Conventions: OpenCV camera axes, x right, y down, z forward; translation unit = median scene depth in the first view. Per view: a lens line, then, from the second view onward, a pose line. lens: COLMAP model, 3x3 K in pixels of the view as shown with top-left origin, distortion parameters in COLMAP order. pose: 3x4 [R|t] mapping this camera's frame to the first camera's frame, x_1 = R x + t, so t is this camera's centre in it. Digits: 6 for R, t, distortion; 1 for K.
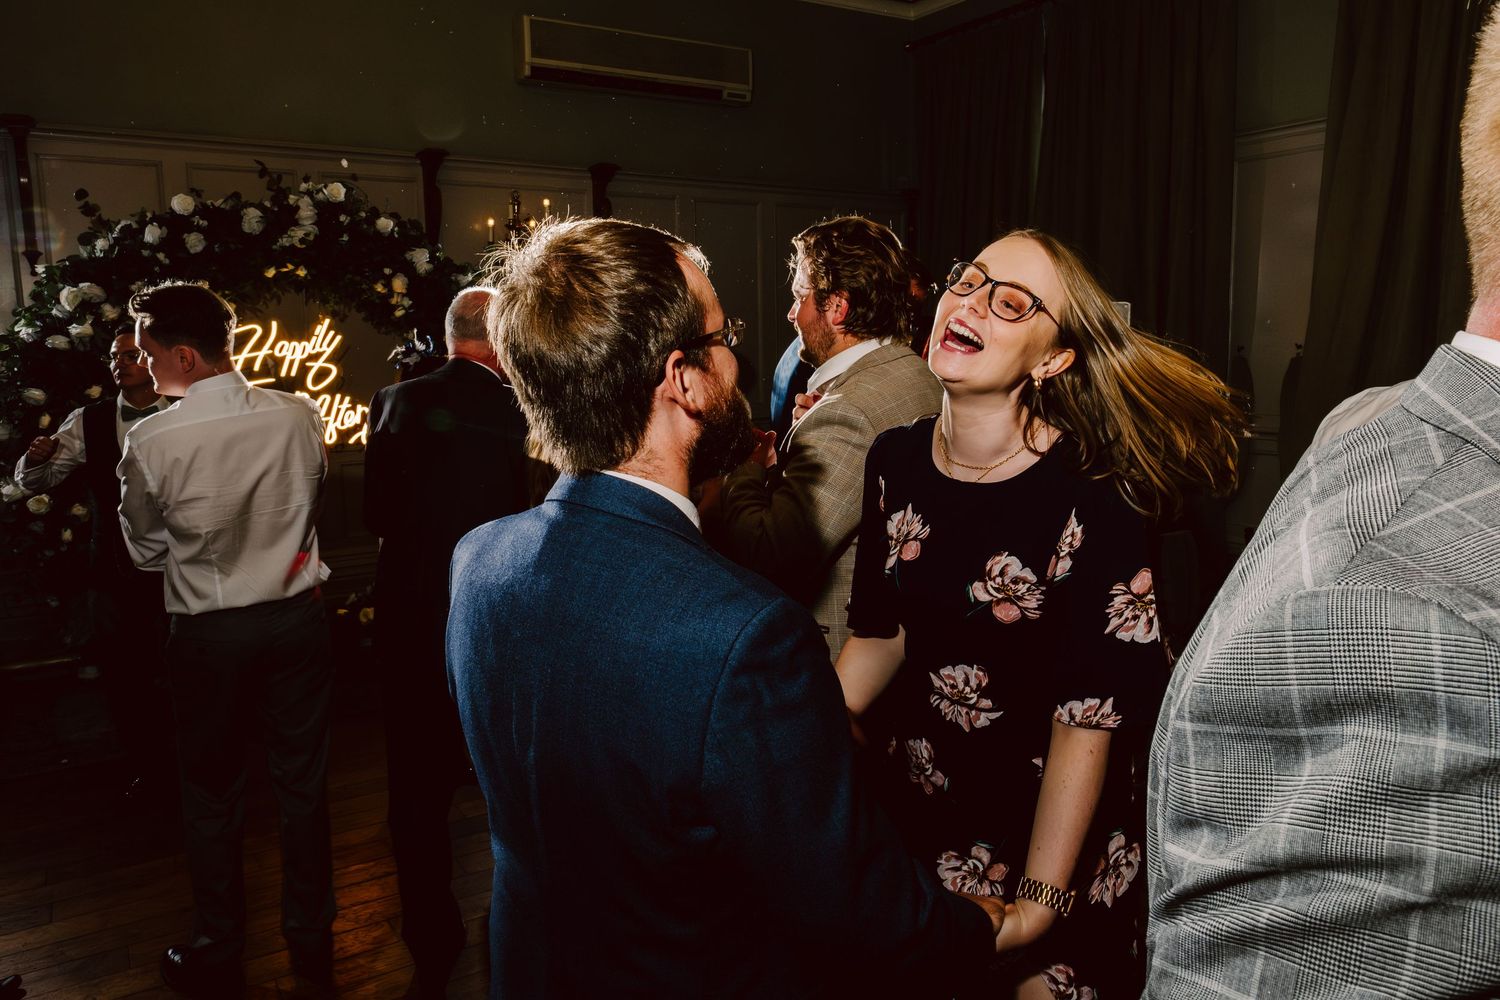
lens RADIAL K [[1068.9, 0, 756.6], [0, 1068.9, 496.3], [0, 0, 1]] dist [-0.019990, 0.005770]
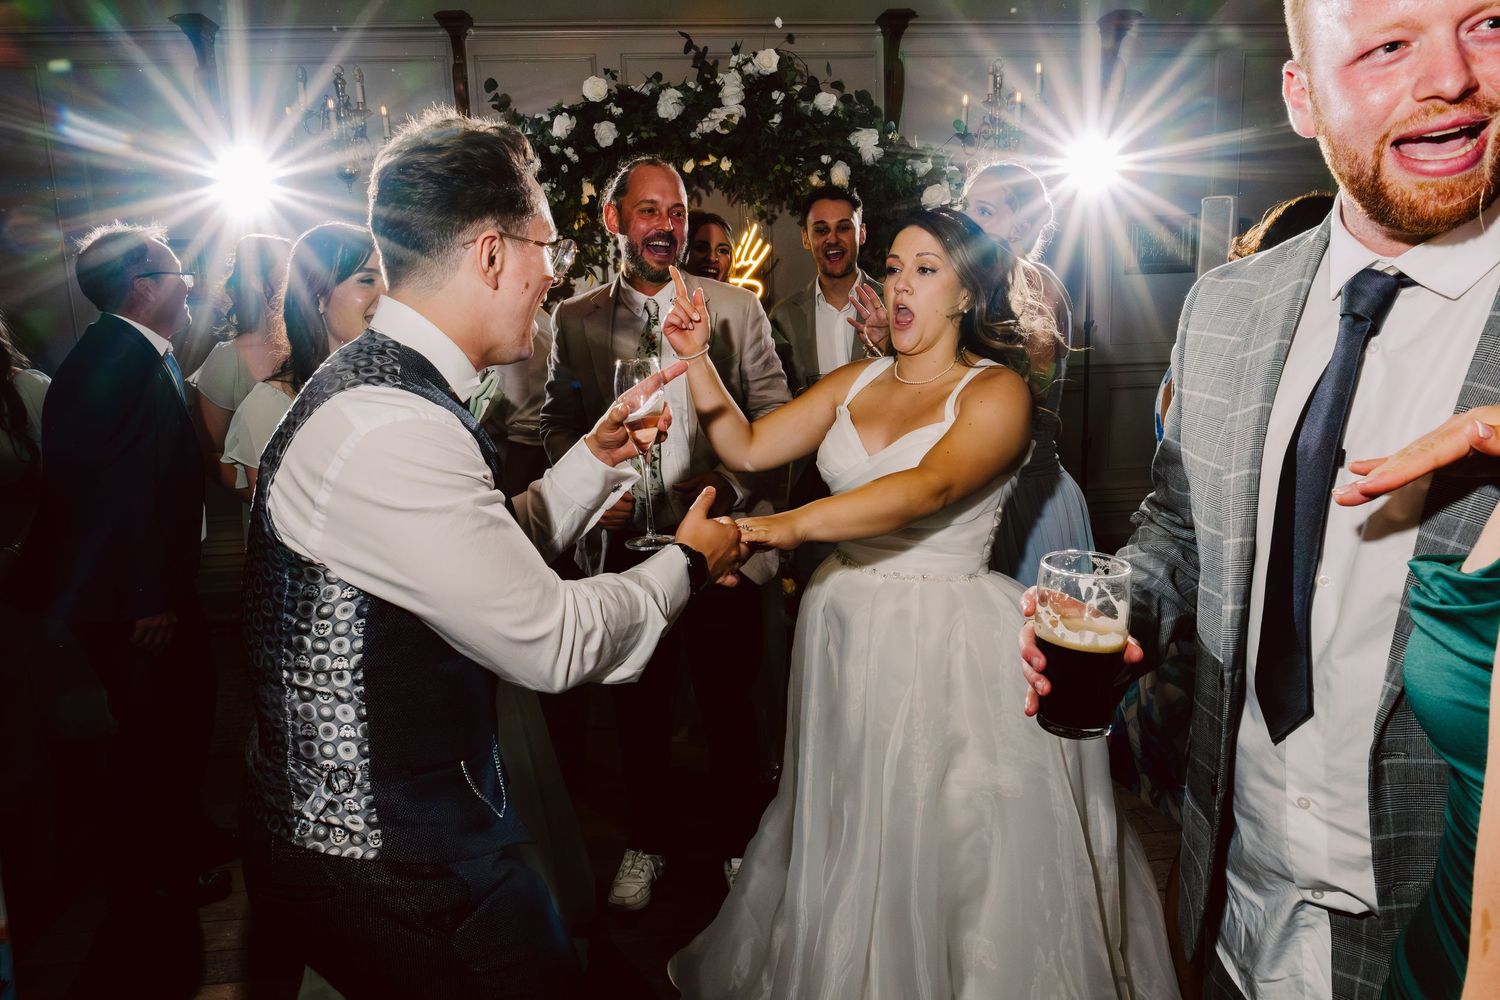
lens RADIAL K [[1068.9, 0, 743.3], [0, 1068.9, 498.1], [0, 0, 1]] dist [-0.019990, 0.005770]
pose [[0.898435, 0.066506, -0.434041, -0.043161], [-0.041979, 0.996945, 0.065865, -0.010957], [0.437096, -0.040955, 0.898482, 0.260862]]
